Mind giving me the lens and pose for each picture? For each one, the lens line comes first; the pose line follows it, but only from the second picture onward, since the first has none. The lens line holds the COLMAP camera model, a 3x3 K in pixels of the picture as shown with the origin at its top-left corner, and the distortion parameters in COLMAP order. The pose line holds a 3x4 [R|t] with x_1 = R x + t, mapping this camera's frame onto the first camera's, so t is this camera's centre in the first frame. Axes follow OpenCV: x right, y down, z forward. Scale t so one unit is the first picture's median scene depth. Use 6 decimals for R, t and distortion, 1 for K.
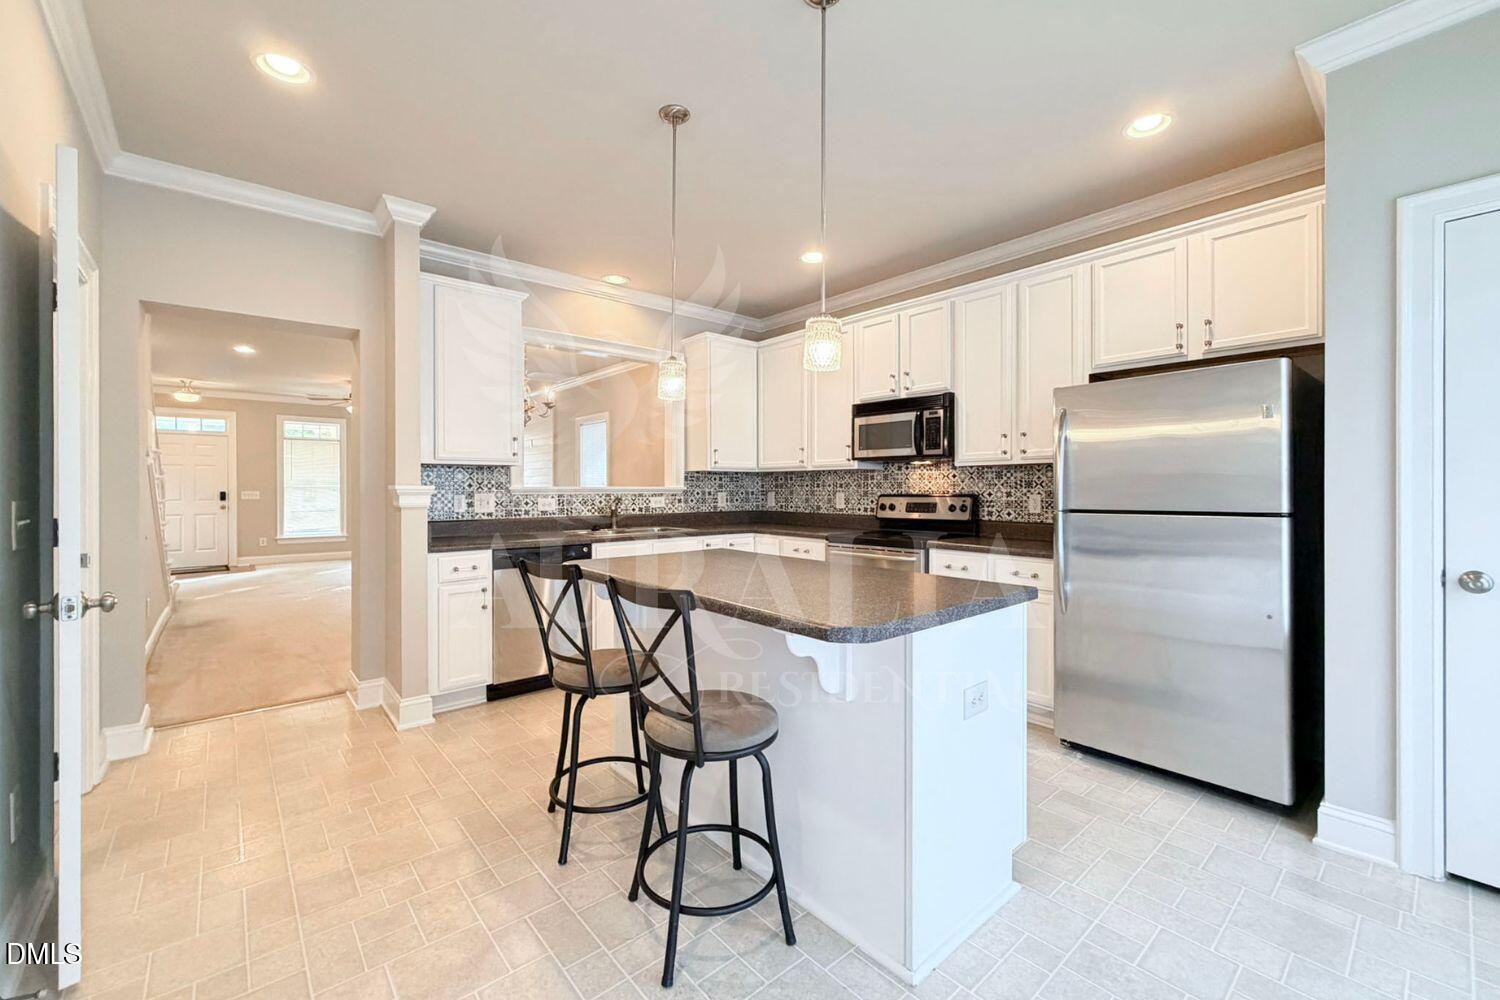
lens RADIAL K [[608.6, 0, 748.1], [0, 608.6, 494.3], [0, 0, 1]] dist [-0.001020, -0.000214]
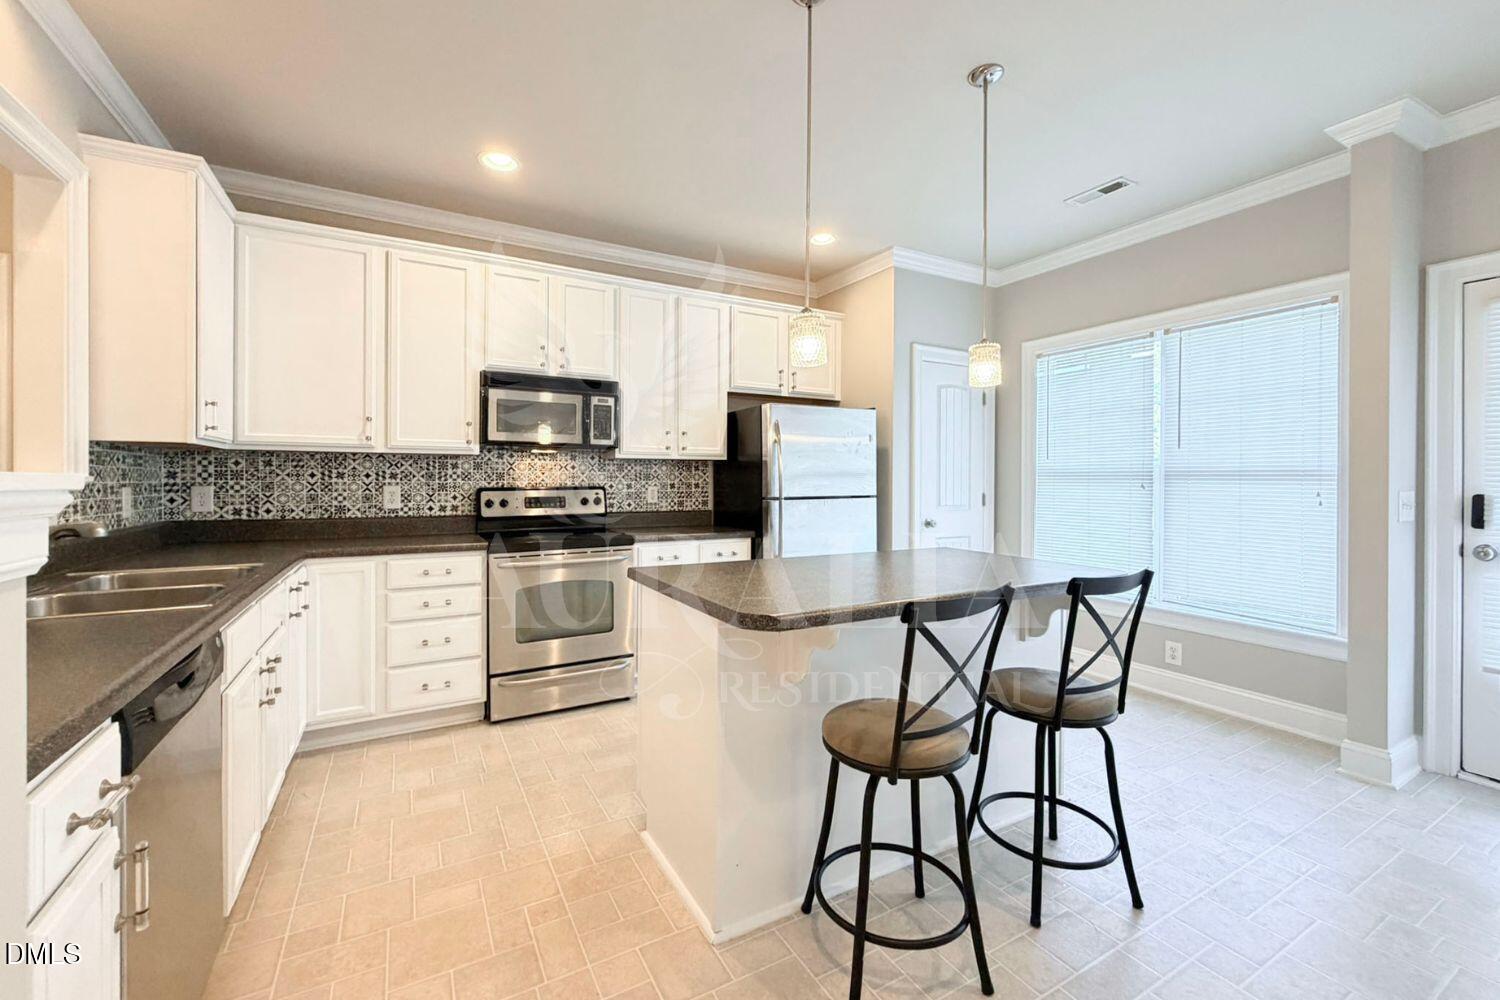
lens RADIAL K [[616.6, 0, 746.4], [0, 616.6, 478.6], [0, 0, 1]] dist [-0.000260, -0.000065]
pose [[0.205021, 0.002768, 0.978754, -0.541271], [0.005022, 0.999980, -0.003880, -0.007508], [-0.978745, 0.005711, 0.205003, 0.541535]]
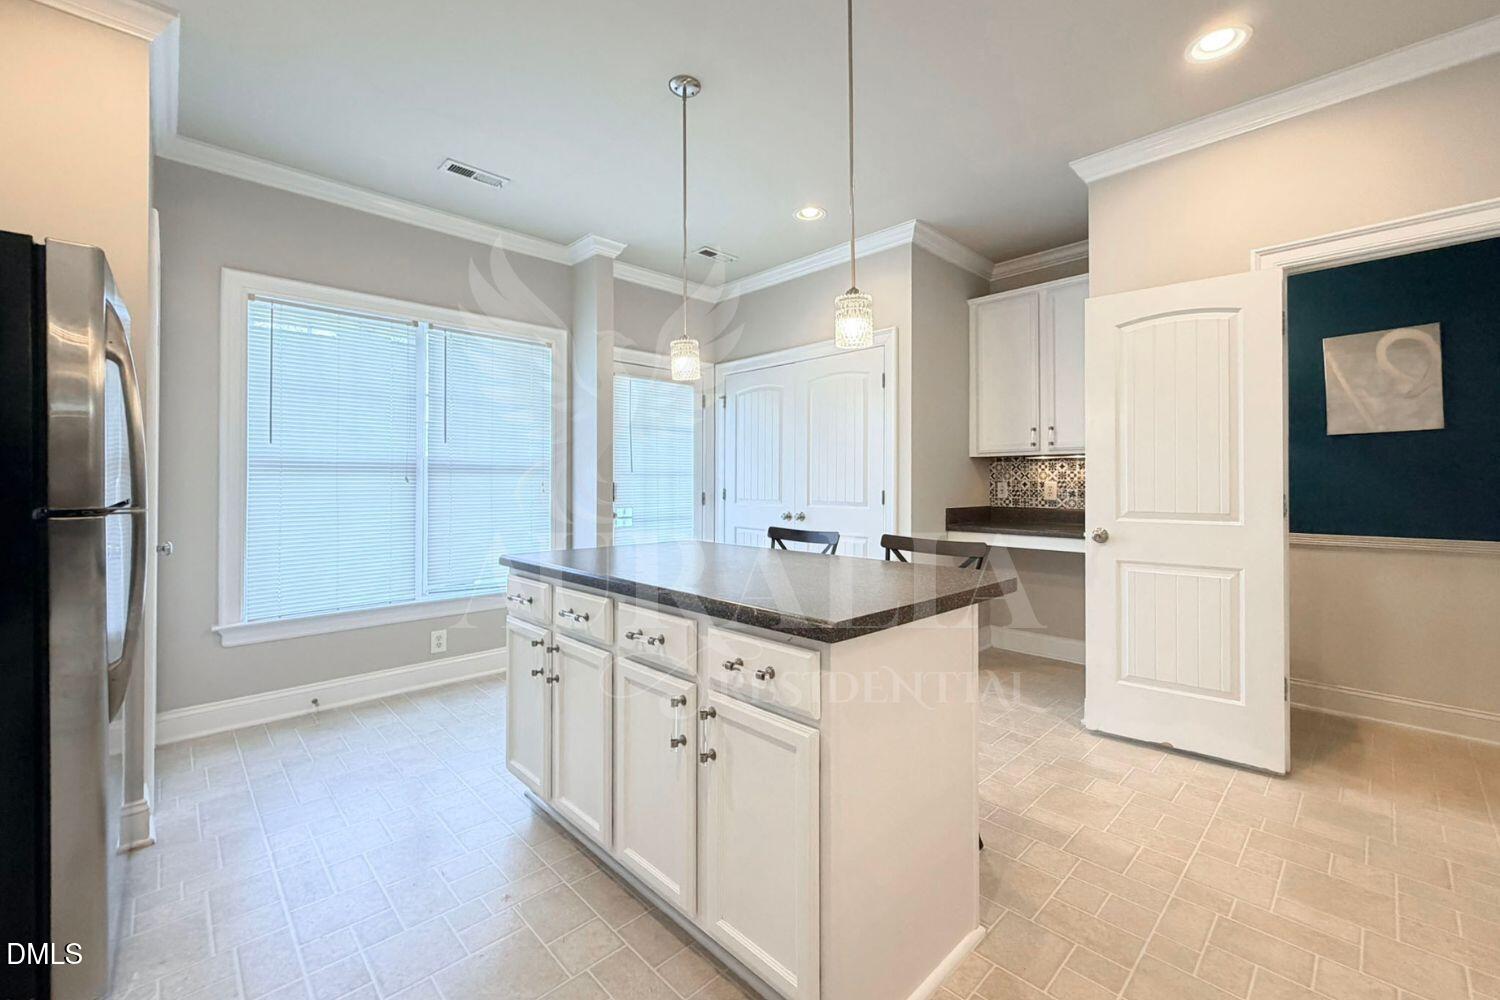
lens RADIAL K [[616.6, 0, 746.4], [0, 616.6, 478.6], [0, 0, 1]] dist [-0.000260, -0.000065]
pose [[-0.998845, 0.000894, -0.048042, 0.023174], [0.000804, 0.999998, 0.001900, 0.000822], [0.048044, 0.001859, -0.998843, 1.038465]]
